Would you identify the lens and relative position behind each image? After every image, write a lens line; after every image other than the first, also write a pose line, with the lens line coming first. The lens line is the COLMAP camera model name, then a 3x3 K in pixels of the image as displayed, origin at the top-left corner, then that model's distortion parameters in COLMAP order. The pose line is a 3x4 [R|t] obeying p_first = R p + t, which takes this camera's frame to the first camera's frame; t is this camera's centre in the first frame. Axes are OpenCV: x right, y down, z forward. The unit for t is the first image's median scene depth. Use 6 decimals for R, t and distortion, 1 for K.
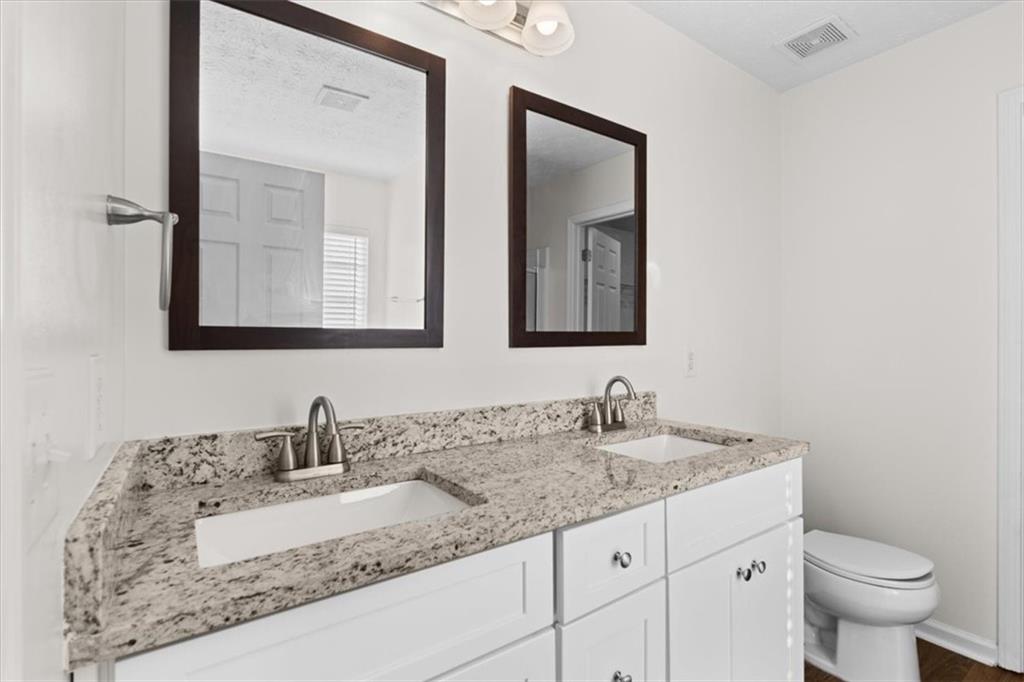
lens RADIAL K [[484.8, 0, 512.0], [0, 484.8, 341.0], [0, 0, 1]] dist [0.000159, -0.001786]
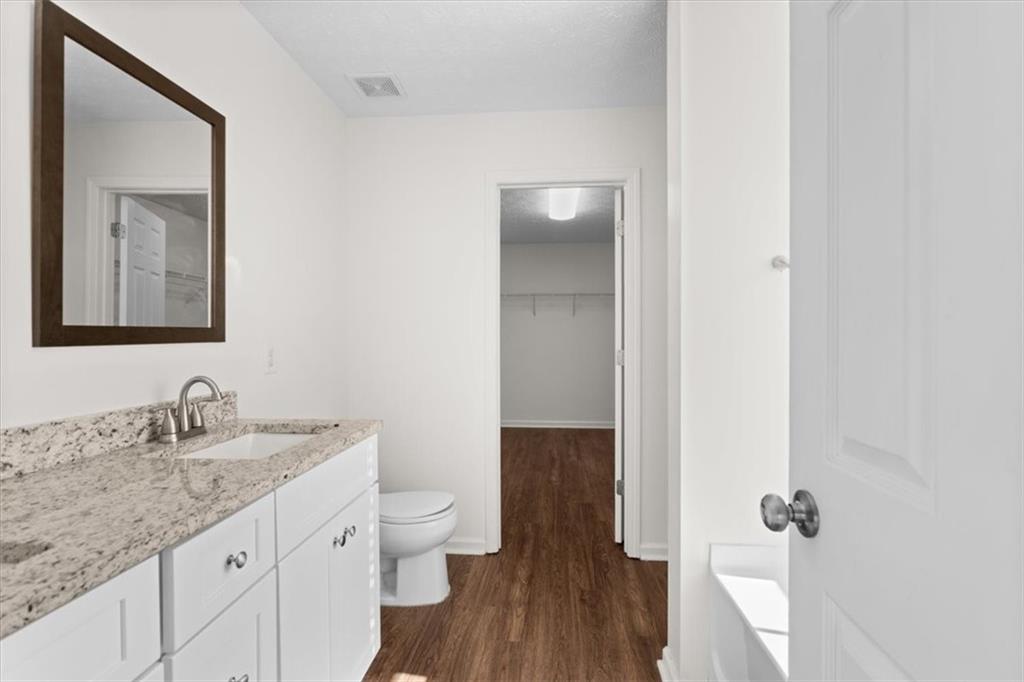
lens RADIAL K [[496.2, 0, 516.5], [0, 496.2, 338.5], [0, 0, 1]] dist [0.001705, -0.000882]
pose [[0.630732, -0.004691, 0.775987, -0.148000], [0.003176, 0.999989, 0.003464, 0.000510], [-0.775994, 0.000279, 0.630740, -0.054247]]
